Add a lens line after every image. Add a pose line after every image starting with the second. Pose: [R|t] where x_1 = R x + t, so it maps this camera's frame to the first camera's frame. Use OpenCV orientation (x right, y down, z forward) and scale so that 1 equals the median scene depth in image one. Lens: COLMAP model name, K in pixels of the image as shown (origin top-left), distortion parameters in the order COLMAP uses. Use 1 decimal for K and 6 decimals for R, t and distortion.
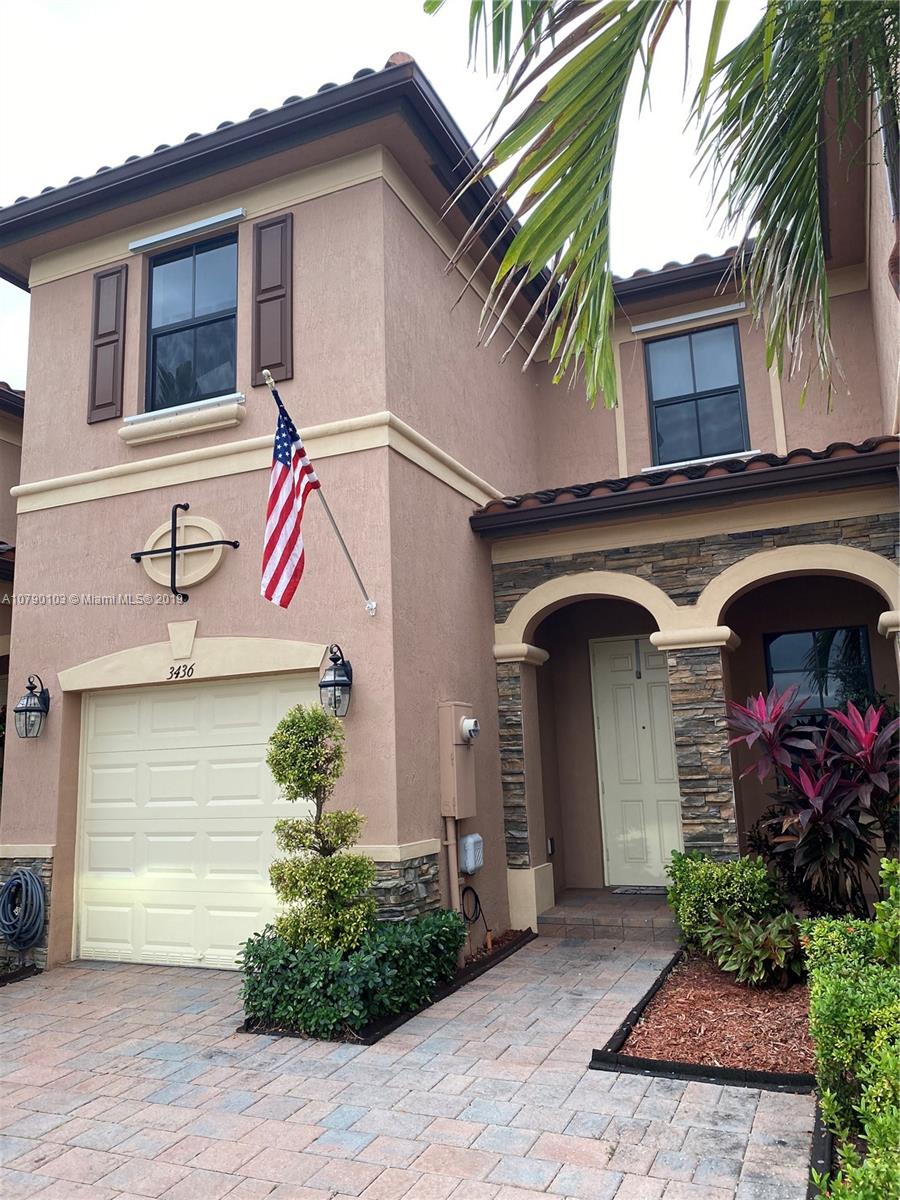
lens RADIAL K [[906.6, 0, 442.7], [0, 906.6, 595.7], [0, 0, 1]] dist [0.039955, -0.042997]
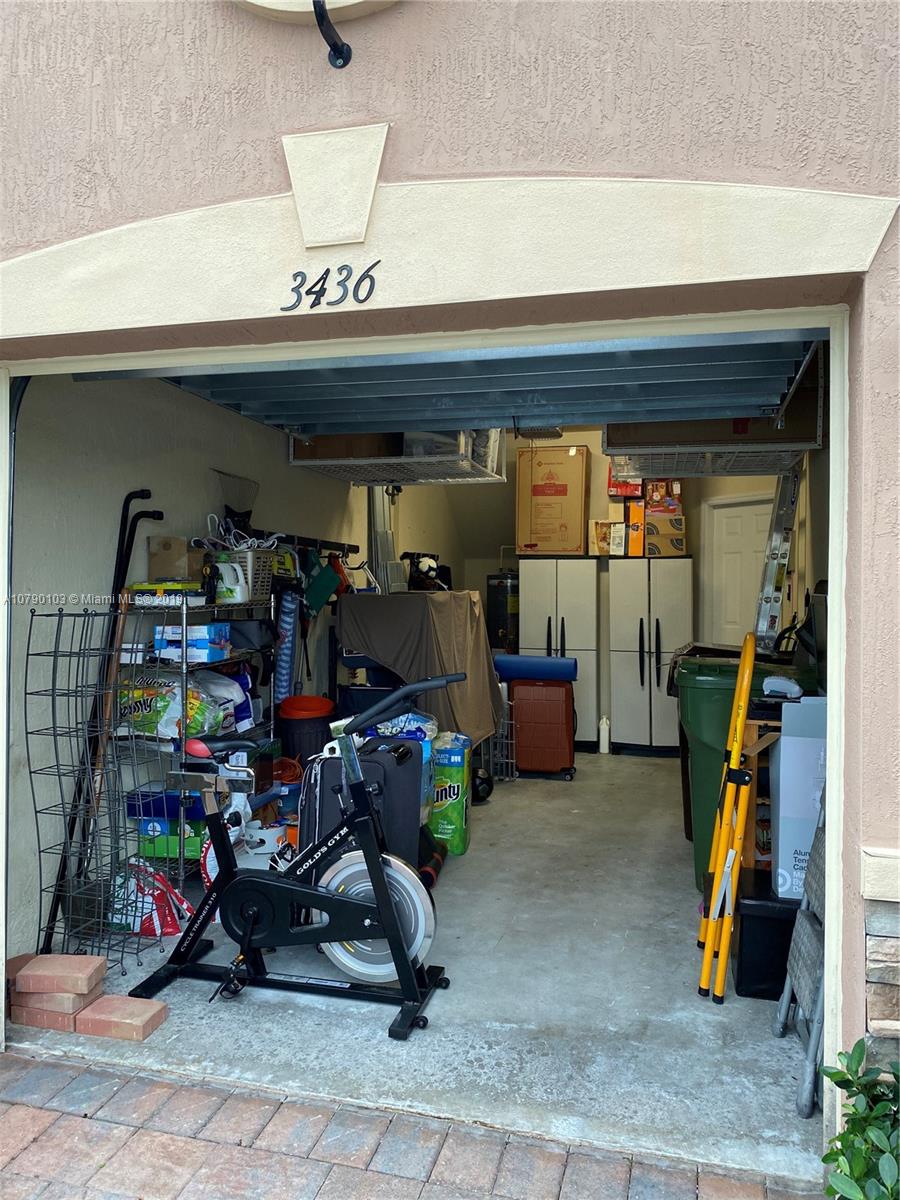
lens RADIAL K [[906.6, 0, 442.7], [0, 906.6, 595.7], [0, 0, 1]] dist [0.039955, -0.042997]
pose [[0.987130, 0.043914, 0.153775, -0.293671], [-0.071215, 0.981664, 0.176815, 0.131217], [-0.143191, -0.185490, 0.972157, 0.659414]]
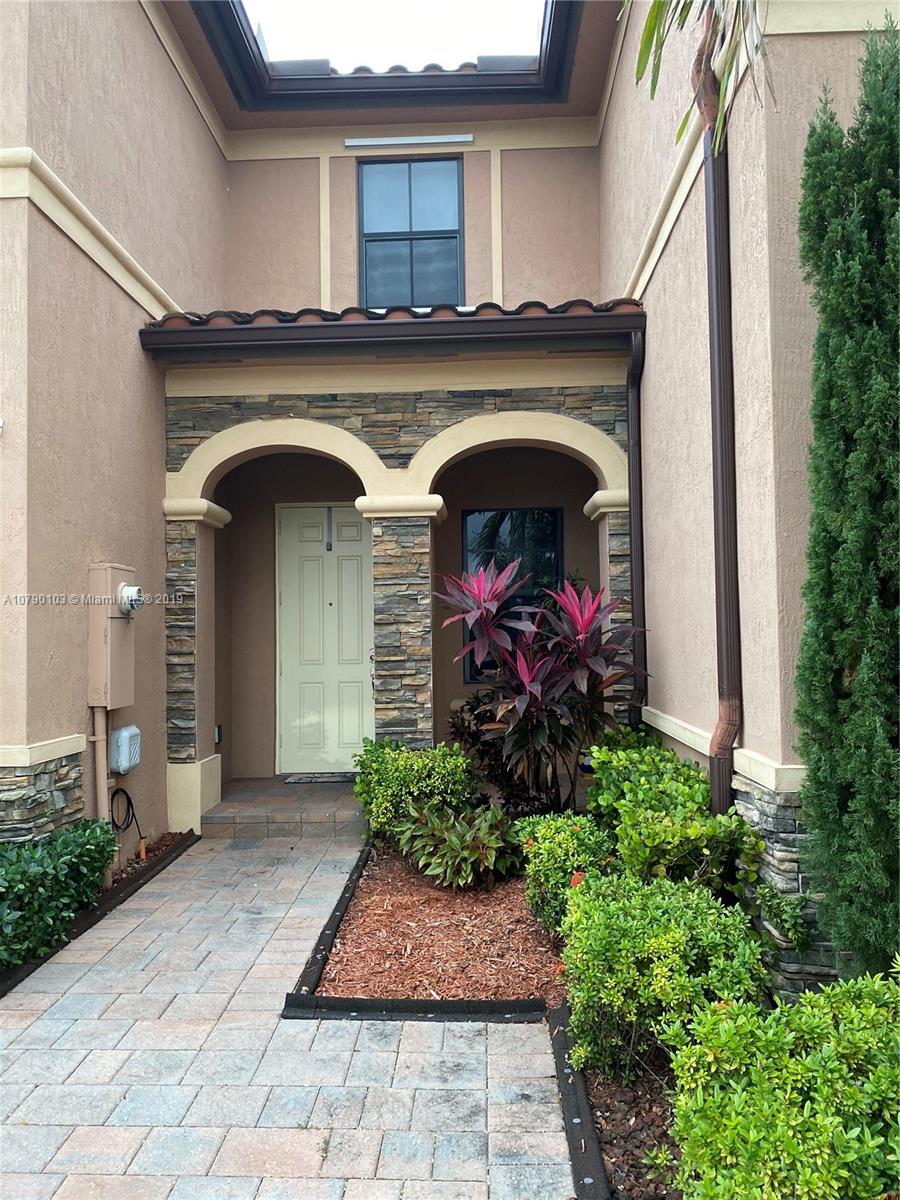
lens RADIAL K [[906.6, 0, 442.7], [0, 906.6, 595.7], [0, 0, 1]] dist [0.039955, -0.042997]
pose [[0.928912, 0.035190, 0.368626, -0.010828], [-0.083045, 0.989915, 0.114768, 0.030911], [-0.360869, -0.137222, 0.922466, 0.170403]]
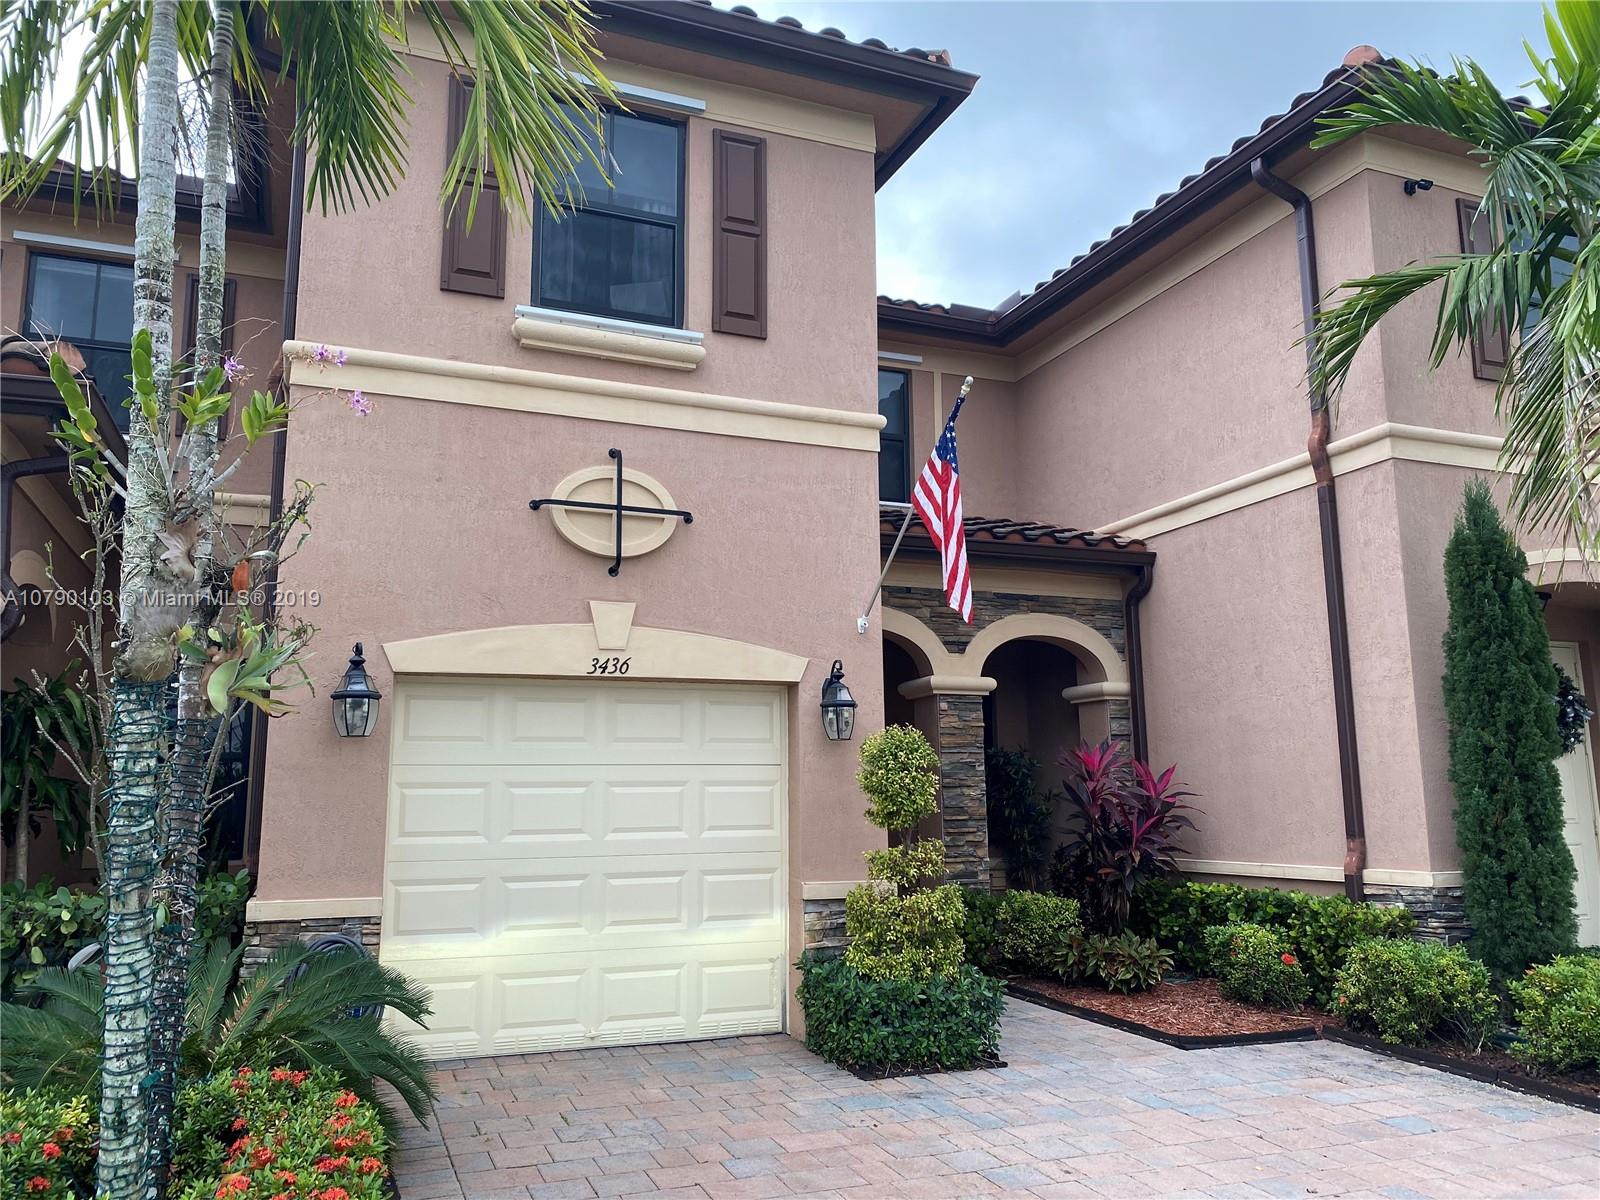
lens RADIAL K [[1212.5, 0, 800.0], [0, 1212.5, 600.0], [0, 0, 1]] dist [0.068426, -0.046688]
pose [[0.696039, 0.148000, 0.702585, -0.910272], [-0.146275, 0.987233, -0.063048, 0.069565], [-0.702946, -0.058887, 0.708801, 0.156663]]
